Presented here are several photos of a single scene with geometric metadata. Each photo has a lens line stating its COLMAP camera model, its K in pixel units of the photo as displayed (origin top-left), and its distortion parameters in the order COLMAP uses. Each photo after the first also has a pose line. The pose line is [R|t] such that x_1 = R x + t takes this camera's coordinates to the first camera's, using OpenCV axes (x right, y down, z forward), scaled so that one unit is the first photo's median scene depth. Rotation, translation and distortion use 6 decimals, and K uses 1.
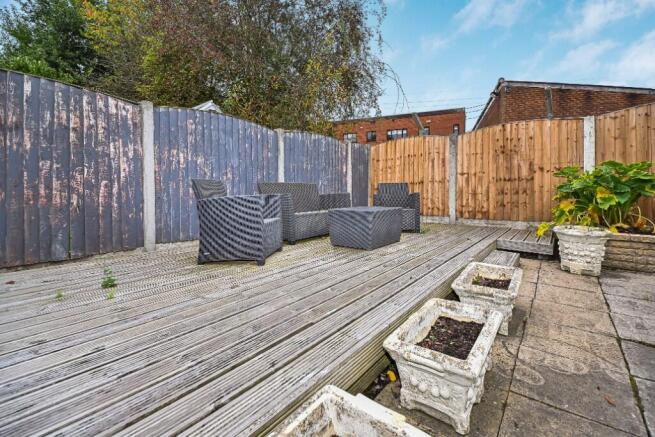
lens RADIAL K [[289.8, 0, 336.3], [0, 289.8, 198.6], [0, 0, 1]] dist [-0.000947, -0.000576]
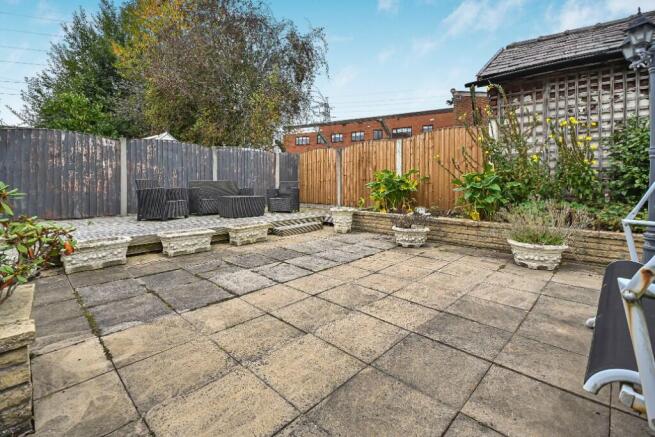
lens RADIAL K [[289.9, 0, 332.0], [0, 289.9, 196.5], [0, 0, 1]] dist [0.010494, -0.000252]
pose [[0.994127, 0.011076, -0.107654, 0.930989], [-0.010197, 0.999910, 0.008717, 0.016991], [0.107741, -0.007568, 0.994150, -0.764032]]
